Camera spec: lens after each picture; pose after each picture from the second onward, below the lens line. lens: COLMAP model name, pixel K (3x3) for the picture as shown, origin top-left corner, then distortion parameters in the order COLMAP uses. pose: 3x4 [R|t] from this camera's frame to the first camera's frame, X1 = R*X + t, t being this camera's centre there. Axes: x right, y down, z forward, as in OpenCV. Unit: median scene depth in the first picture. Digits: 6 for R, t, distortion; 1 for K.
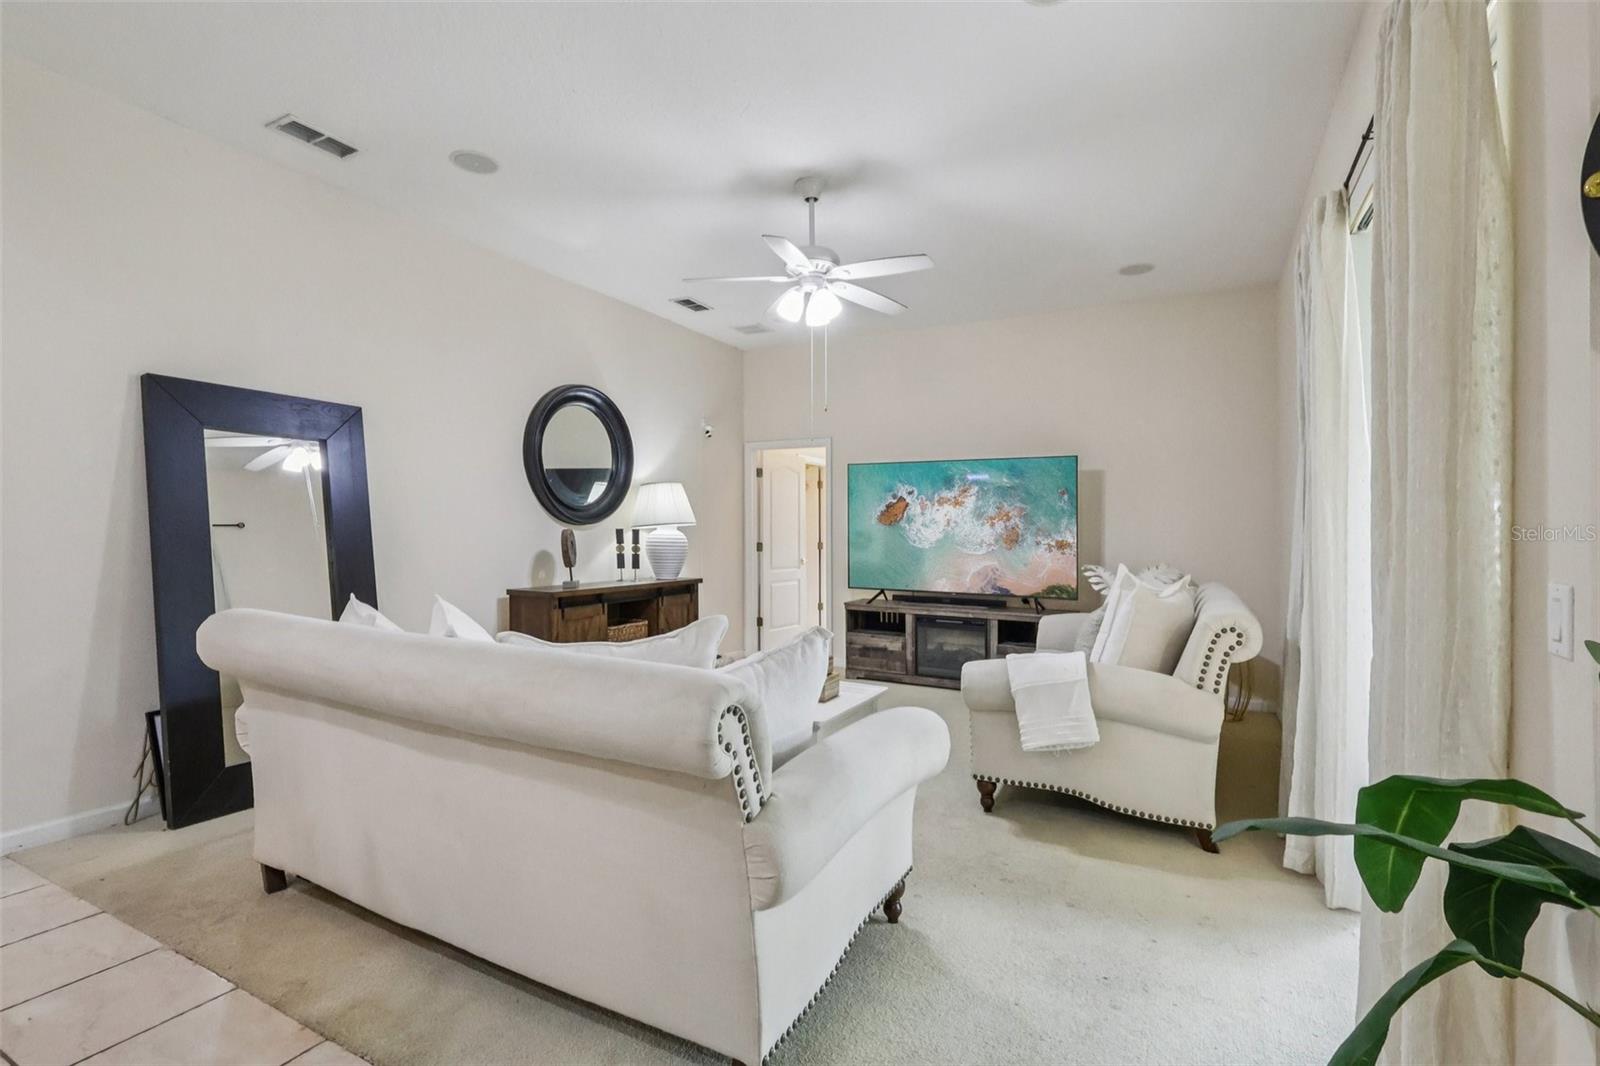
lens RADIAL K [[743.4, 0, 754.9], [0, 743.4, 533.6], [0, 0, 1]] dist [0.000771, 0.000079]
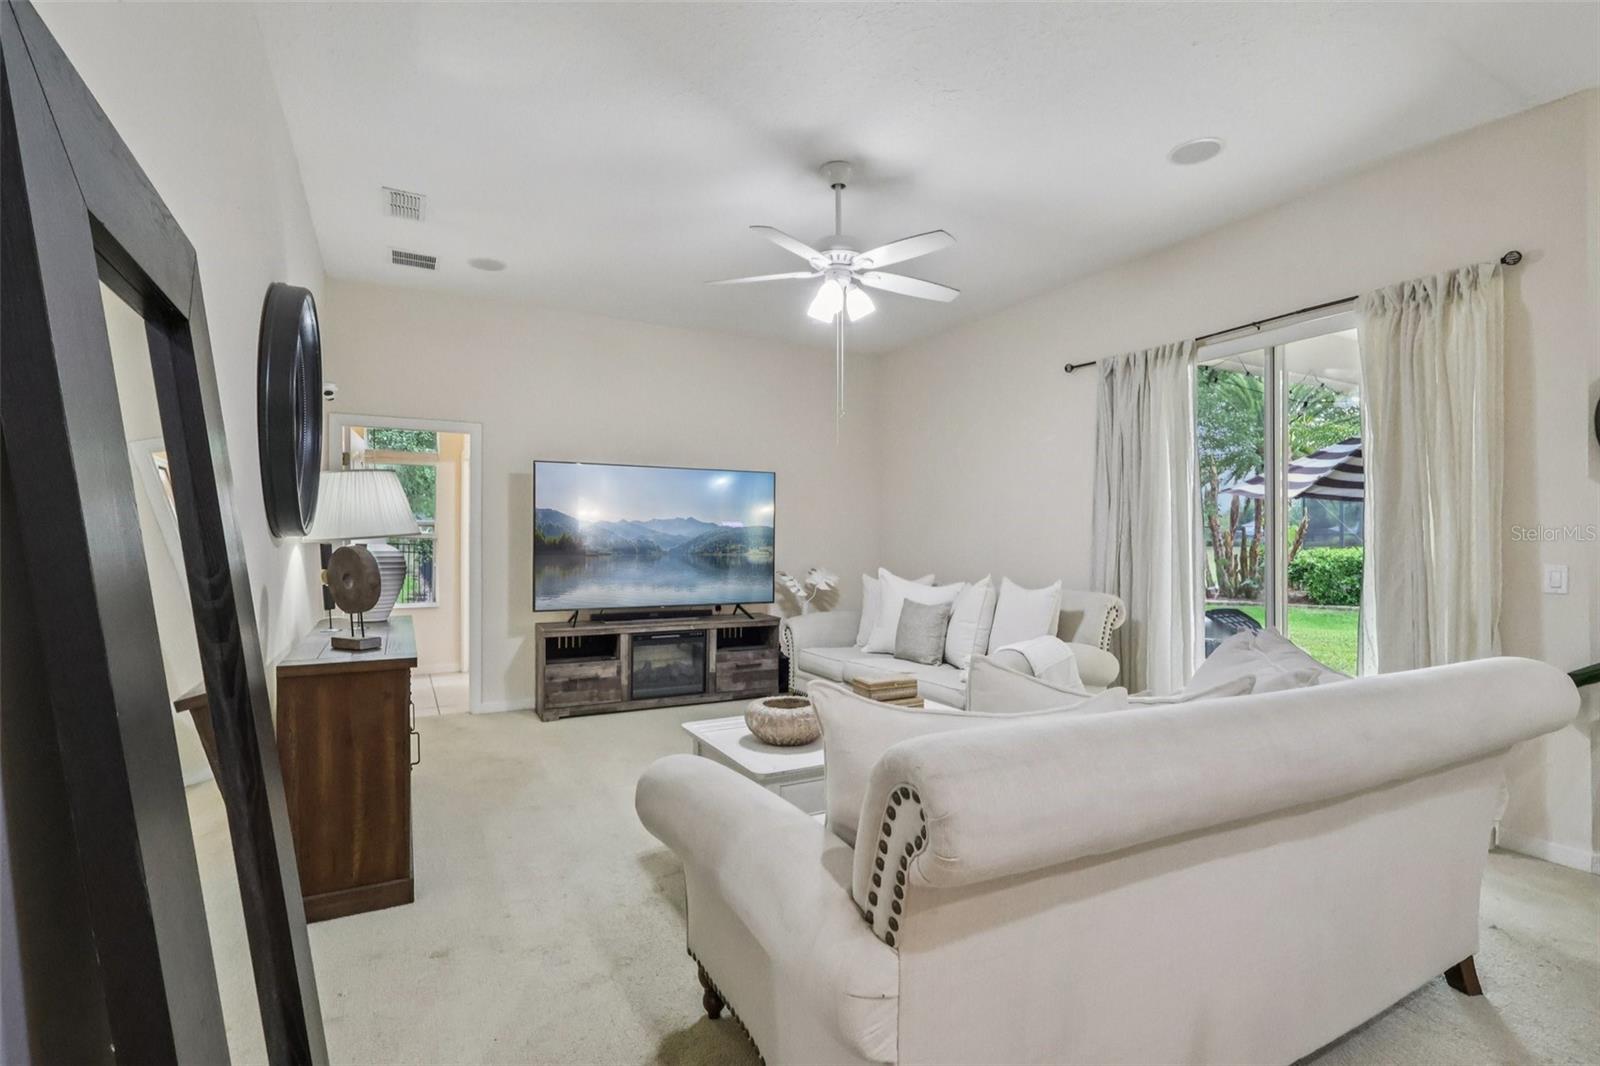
lens RADIAL K [[748.8, 0, 800.0], [0, 748.8, 533.0], [0, 0, 1]] dist [0.002269, 0.000271]
pose [[0.520399, 0.000614, 0.853923, -0.459812], [0.005360, 0.999978, -0.003985, -0.009608], [-0.853906, 0.006651, 0.520384, 0.344973]]
